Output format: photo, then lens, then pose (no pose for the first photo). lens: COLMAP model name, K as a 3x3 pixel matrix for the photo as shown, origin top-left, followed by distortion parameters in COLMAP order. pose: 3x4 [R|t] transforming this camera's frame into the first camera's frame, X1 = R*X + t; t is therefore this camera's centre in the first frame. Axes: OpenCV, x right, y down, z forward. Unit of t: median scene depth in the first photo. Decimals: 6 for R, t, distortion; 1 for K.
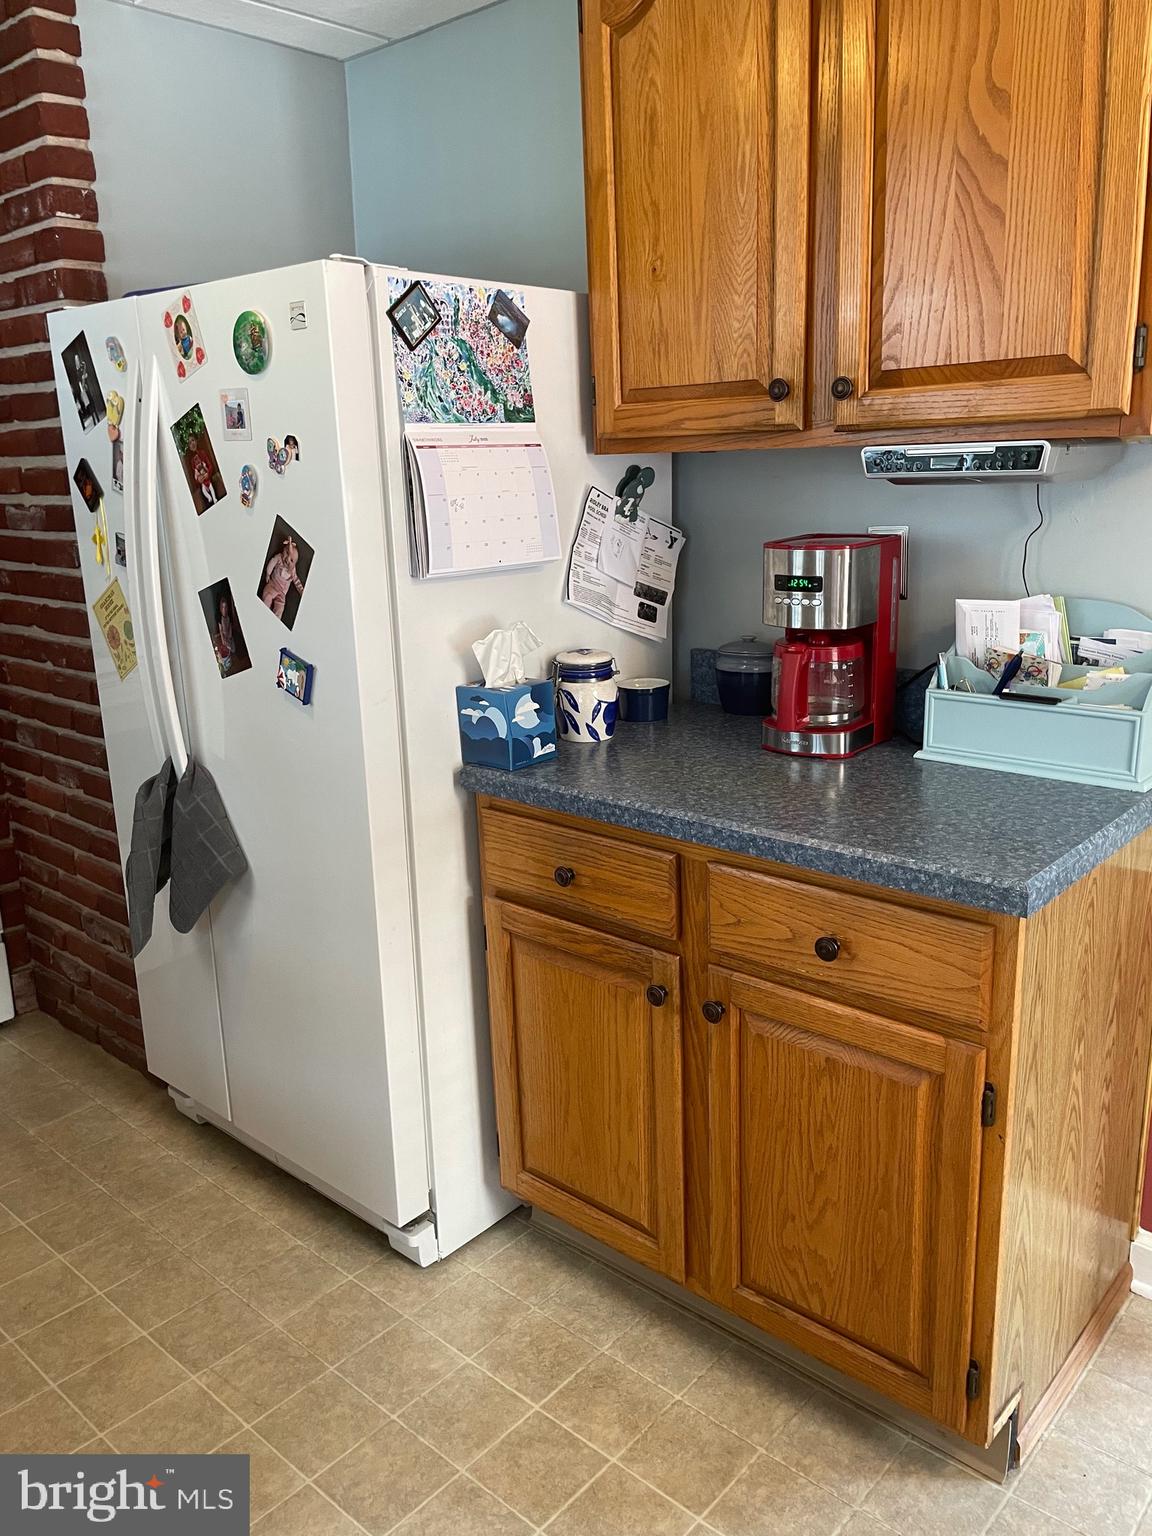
lens RADIAL K [[1160.5, 0, 581.9], [0, 1160.5, 767.1], [0, 0, 1]] dist [0.086910, -0.111496]
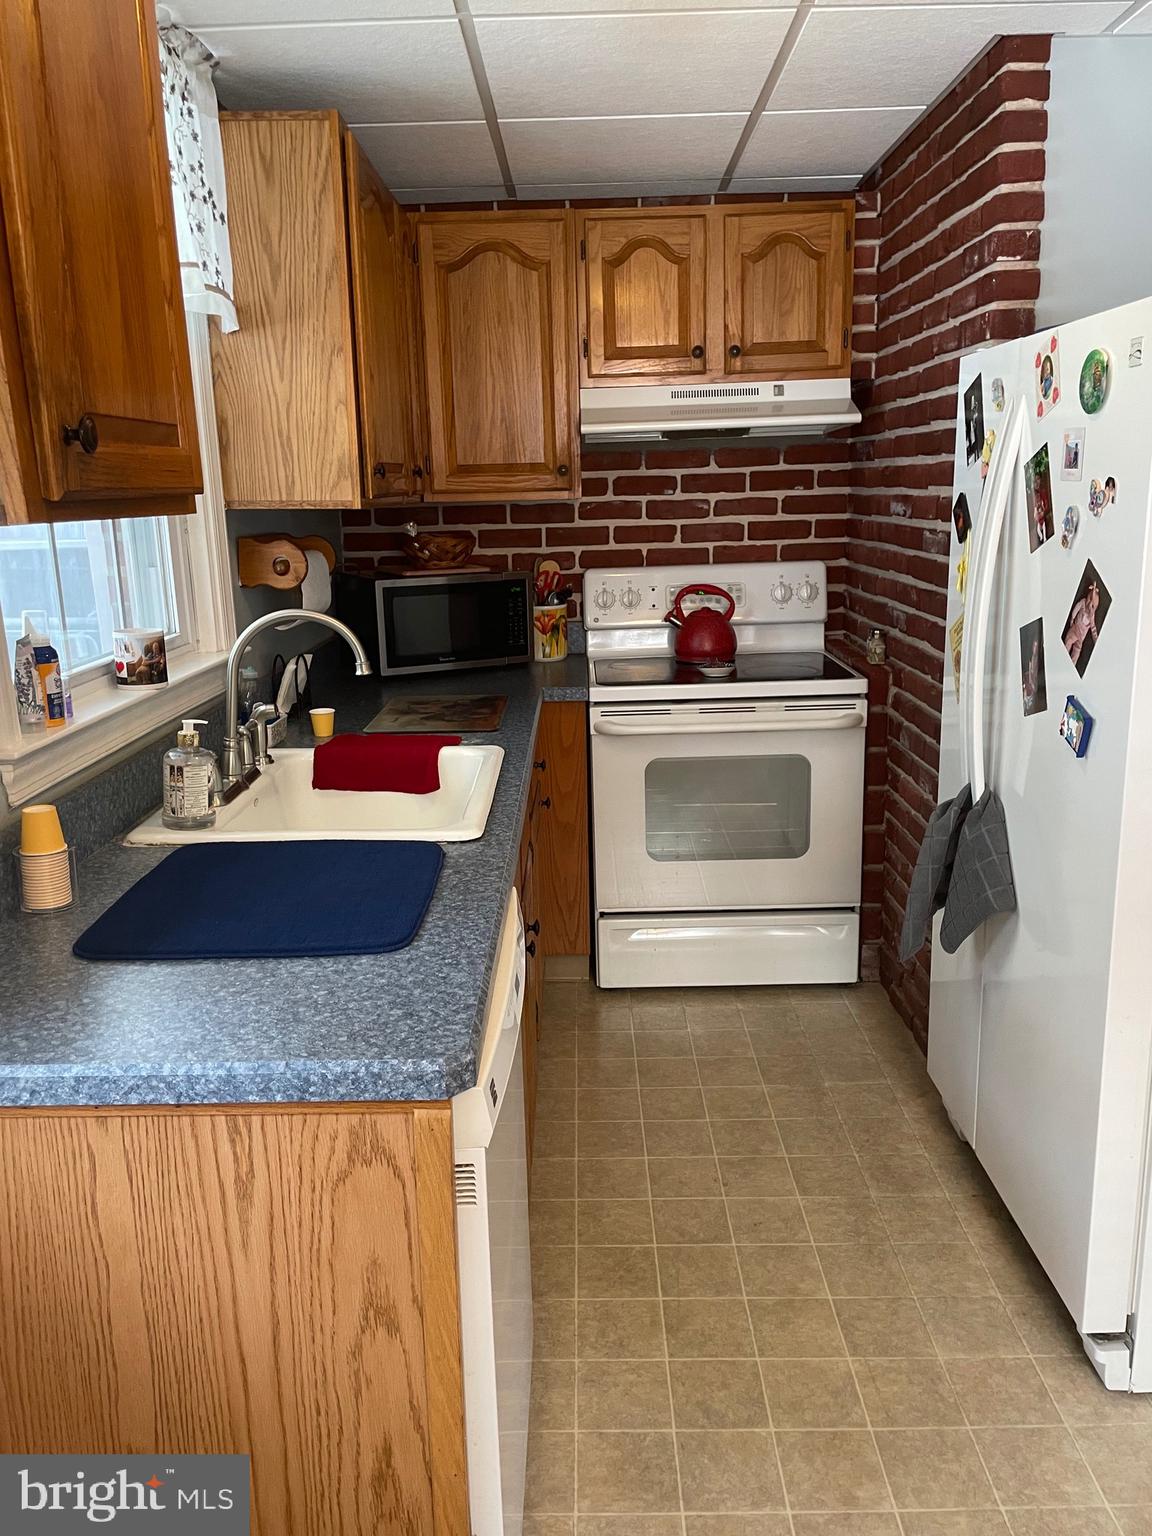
lens RADIAL K [[1160.5, 0, 581.9], [0, 1160.5, 767.1], [0, 0, 1]] dist [0.086910, -0.111496]
pose [[0.666426, 0.179862, -0.723551, 0.164998], [-0.179133, 0.980665, 0.078786, -0.042994], [0.723732, 0.077107, 0.685760, 0.046358]]
